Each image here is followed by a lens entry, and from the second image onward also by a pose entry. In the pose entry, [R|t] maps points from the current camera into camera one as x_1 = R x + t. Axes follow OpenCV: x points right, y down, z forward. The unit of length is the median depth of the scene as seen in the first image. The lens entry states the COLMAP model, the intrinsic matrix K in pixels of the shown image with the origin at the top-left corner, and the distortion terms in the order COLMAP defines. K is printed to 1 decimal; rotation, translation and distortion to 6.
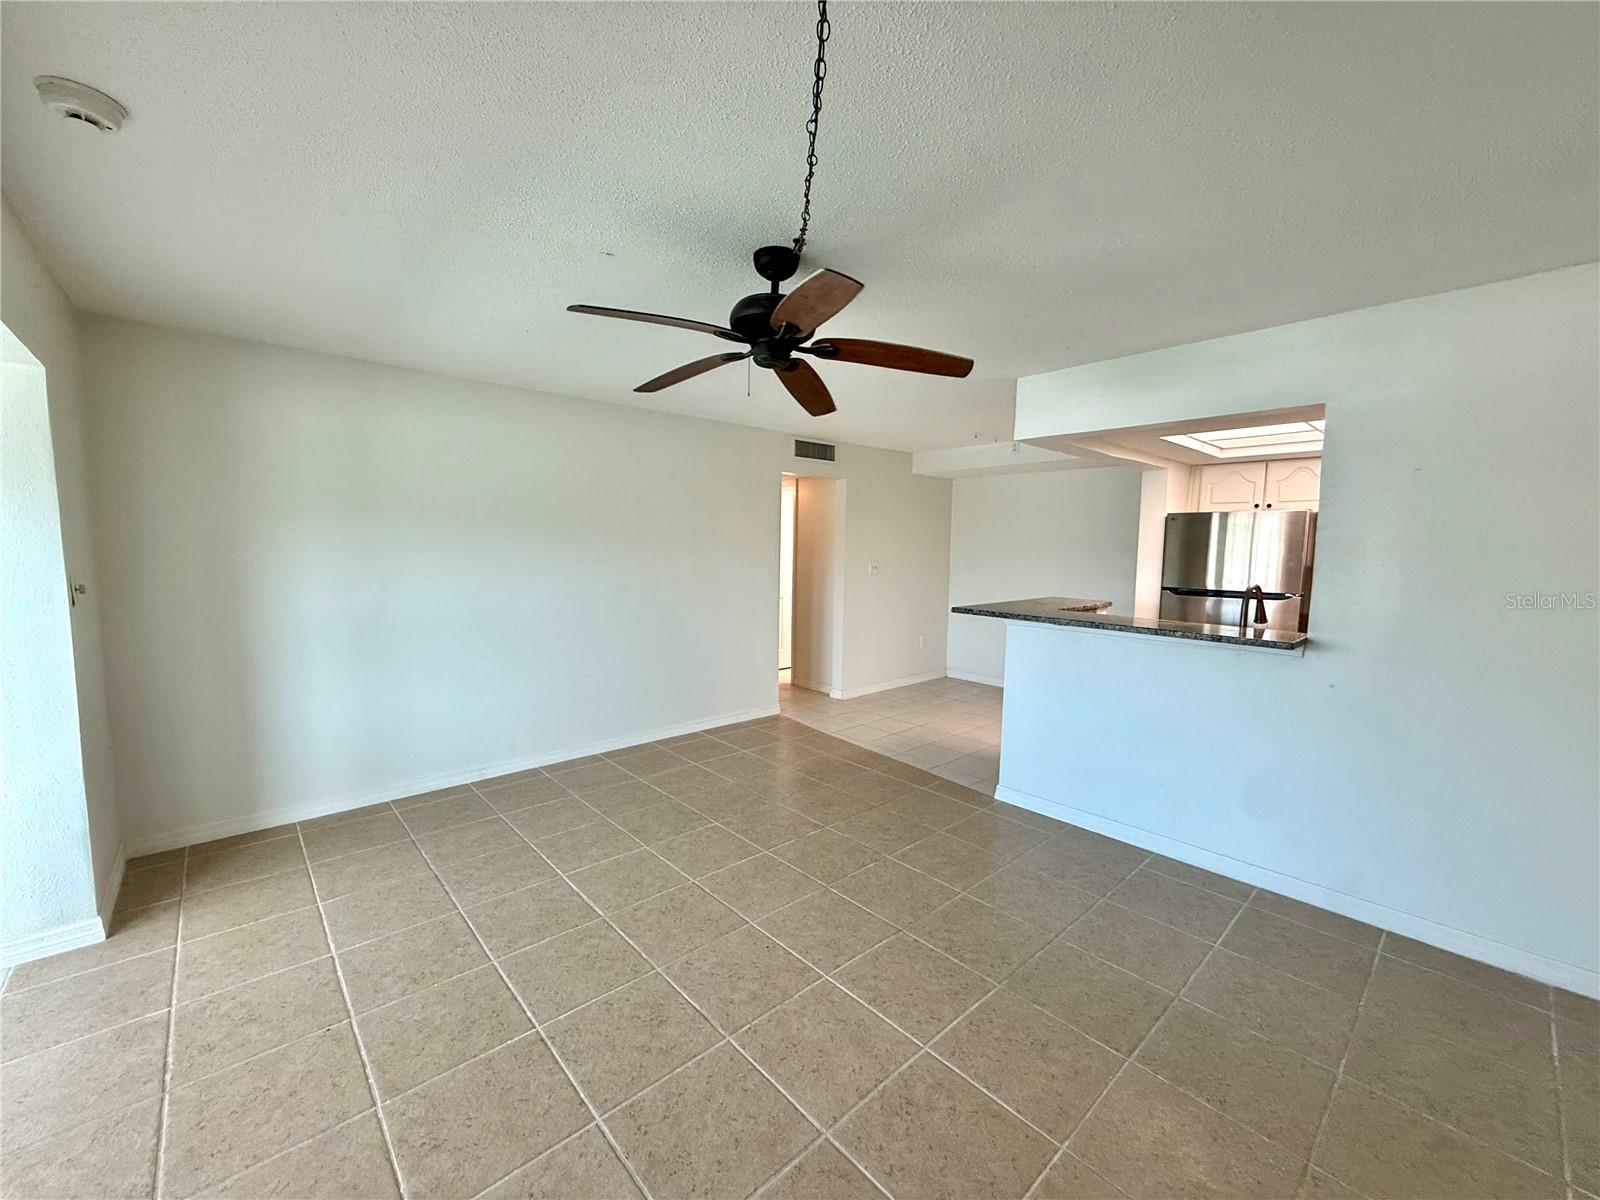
lens RADIAL K [[638.3, 0, 792.2], [0, 638.3, 600.6], [0, 0, 1]] dist [0.002354, -0.000464]
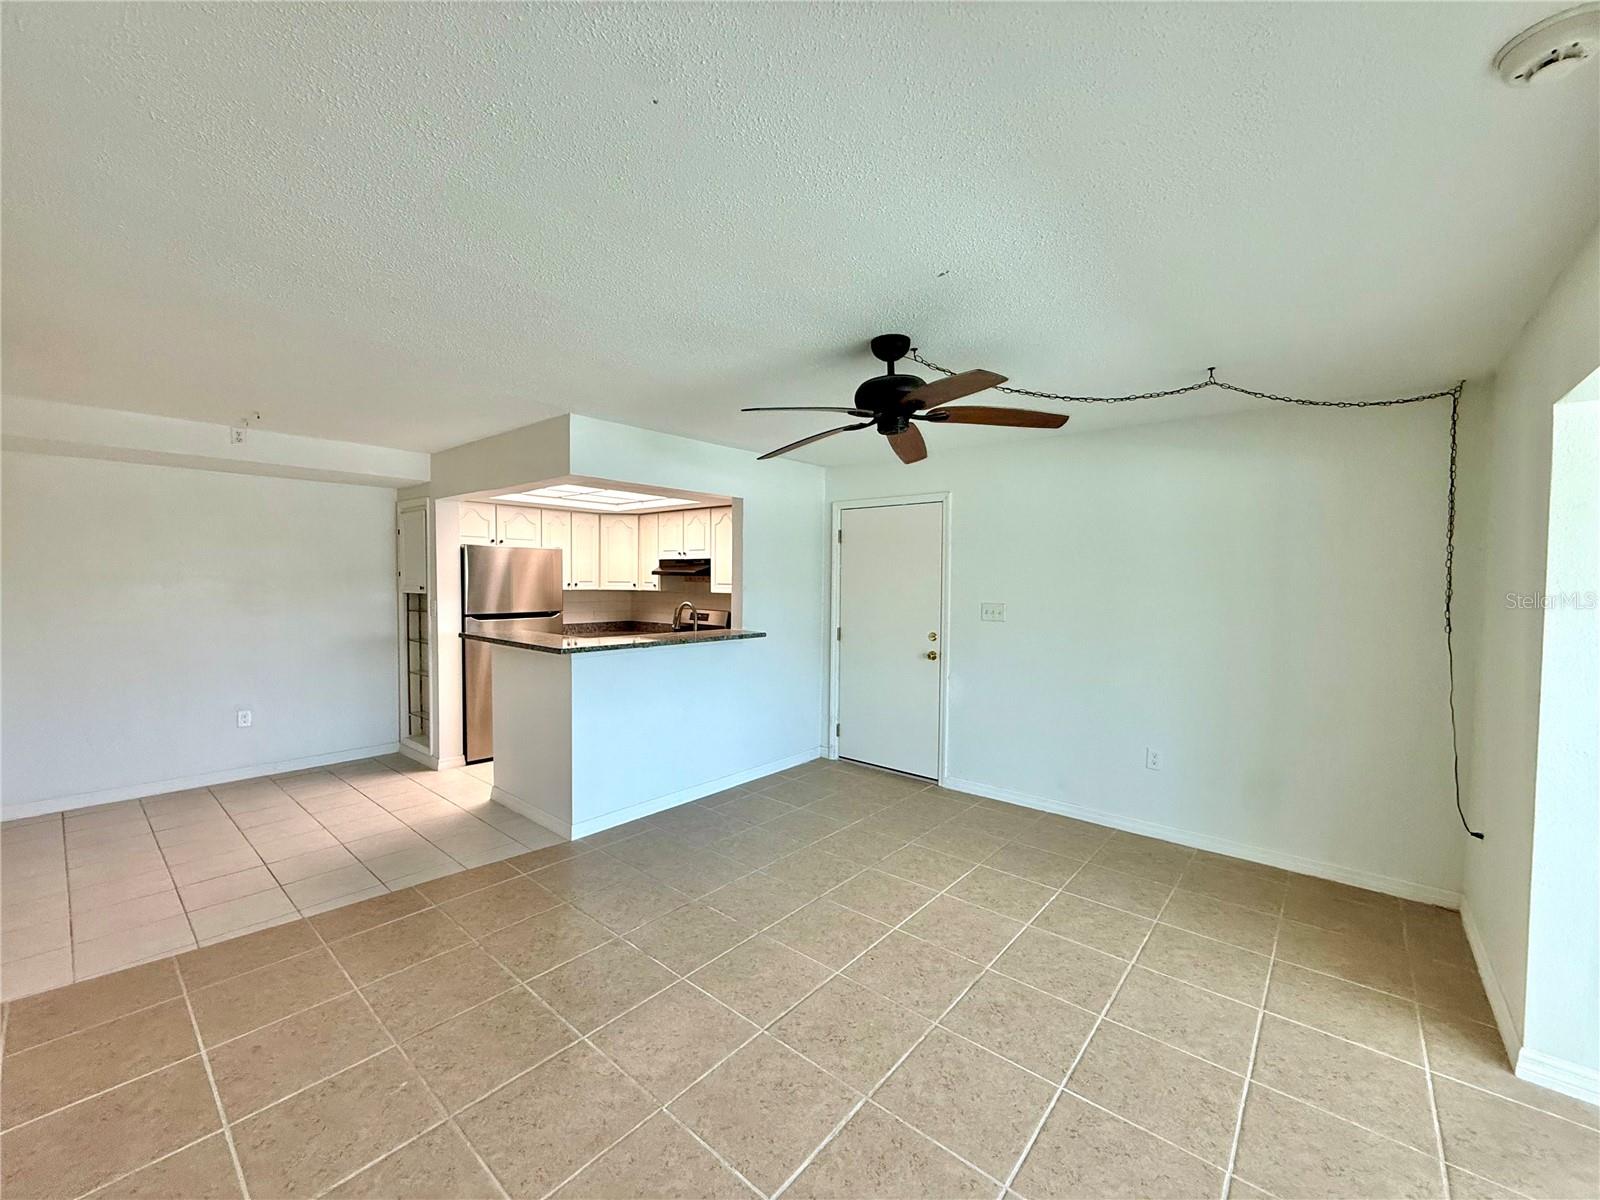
lens RADIAL K [[638.3, 0, 792.2], [0, 638.3, 600.6], [0, 0, 1]] dist [0.002354, -0.000464]
pose [[-0.122264, -0.050541, 0.991210, -1.033802], [0.077069, 0.995204, 0.060251, -0.130997], [-0.989501, 0.083758, -0.117783, 1.181593]]
